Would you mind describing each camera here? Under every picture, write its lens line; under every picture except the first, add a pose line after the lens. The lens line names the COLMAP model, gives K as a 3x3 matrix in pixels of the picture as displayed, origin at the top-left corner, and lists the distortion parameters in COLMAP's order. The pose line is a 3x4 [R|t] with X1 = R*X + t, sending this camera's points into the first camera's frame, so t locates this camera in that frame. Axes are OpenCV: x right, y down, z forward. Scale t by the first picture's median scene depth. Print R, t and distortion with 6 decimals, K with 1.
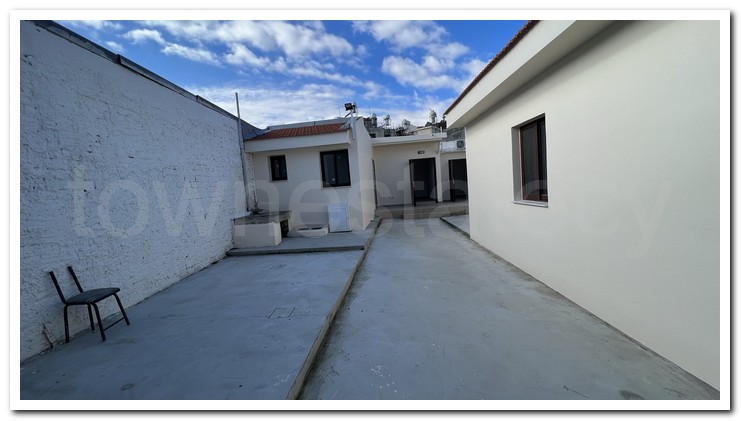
lens RADIAL K [[280.1, 0, 369.0], [0, 280.1, 210.5], [0, 0, 1]] dist [-0.002429, 0.001149]
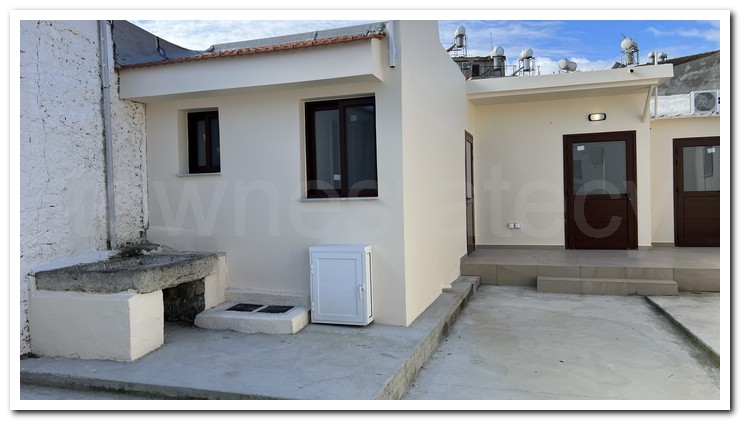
lens RADIAL K [[524.0, 0, 369.2], [0, 524.0, 204.7], [0, 0, 1]] dist [0.033000, -0.011144]
pose [[0.974206, 0.055481, -0.218734, 0.084147], [-0.068047, 0.996411, -0.050336, -0.052806], [0.215157, 0.063922, 0.974485, 0.420579]]
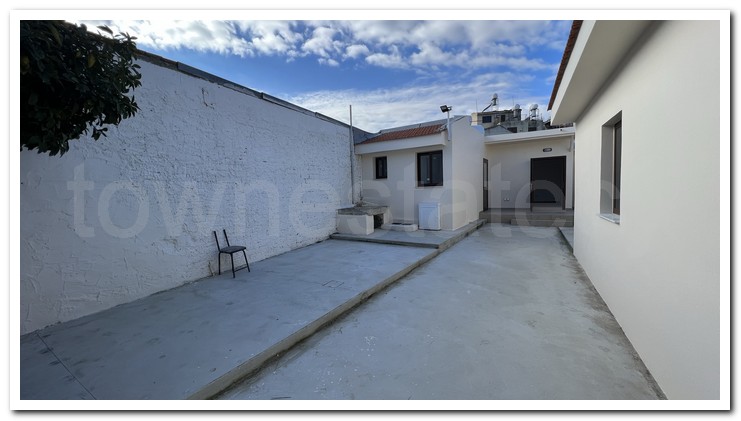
lens RADIAL K [[280.1, 0, 369.2], [0, 280.1, 211.6], [0, 0, 1]] dist [-0.002429, 0.001149]
pose [[0.888154, 0.081720, -0.452221, 0.197841], [-0.074454, 0.996649, 0.033876, -0.011674], [0.453474, 0.003583, 0.891262, -0.038077]]
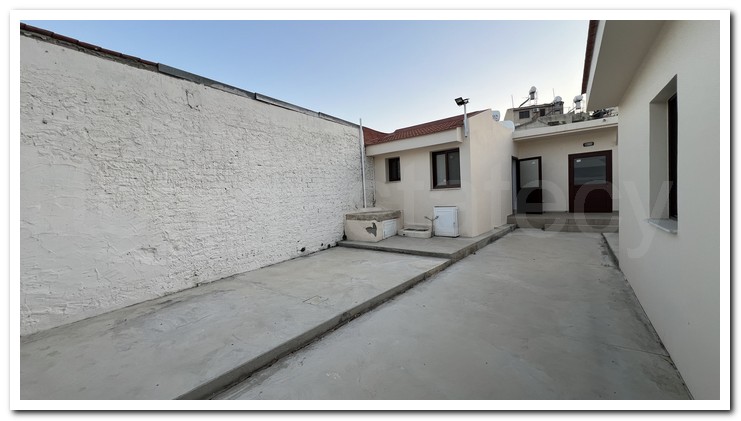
lens RADIAL K [[280.1, 0, 368.2], [0, 280.1, 212.1], [0, 0, 1]] dist [-0.002429, 0.001149]
pose [[0.828963, 0.067759, -0.555183, 0.237983], [-0.062285, 0.997644, 0.028761, -0.019047], [0.555824, 0.010737, 0.831231, 0.087184]]
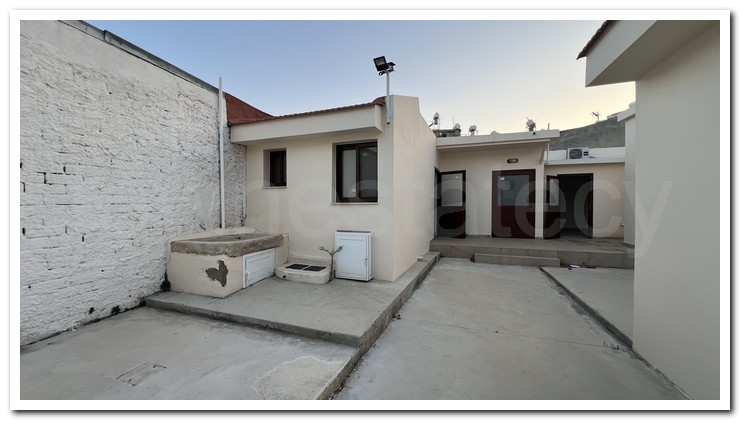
lens RADIAL K [[280.1, 0, 369.8], [0, 280.1, 211.4], [0, 0, 1]] dist [-0.002429, 0.001149]
pose [[0.959060, 0.082366, -0.270962, 0.094934], [-0.096467, 0.994567, -0.039115, -0.054560], [0.266268, 0.063653, 0.961795, 0.524262]]
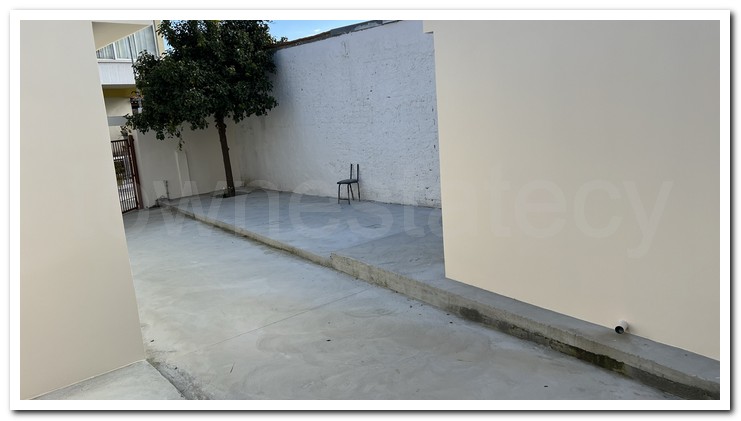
lens RADIAL K [[524.0, 0, 372.7], [0, 524.0, 215.9], [0, 0, 1]] dist [0.033000, -0.011144]
pose [[-0.728939, 0.260429, -0.633107, 0.551986], [0.067150, 0.947554, 0.312461, -0.265878], [0.681277, 0.185252, -0.708197, 1.701593]]
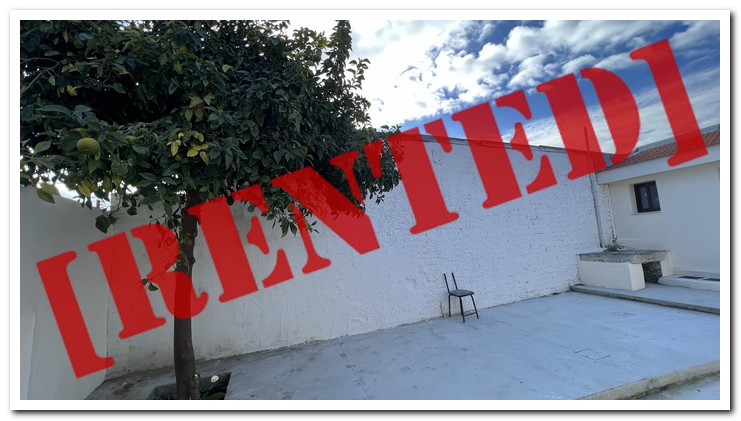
lens RADIAL K [[280.1, 0, 367.3], [0, 280.1, 209.2], [0, 0, 1]] dist [-0.002429, 0.001149]
pose [[0.361476, -0.055172, -0.930748, 0.178177], [-0.047933, 0.995828, -0.077646, -0.015652], [0.931148, 0.072681, 0.357324, -0.067588]]
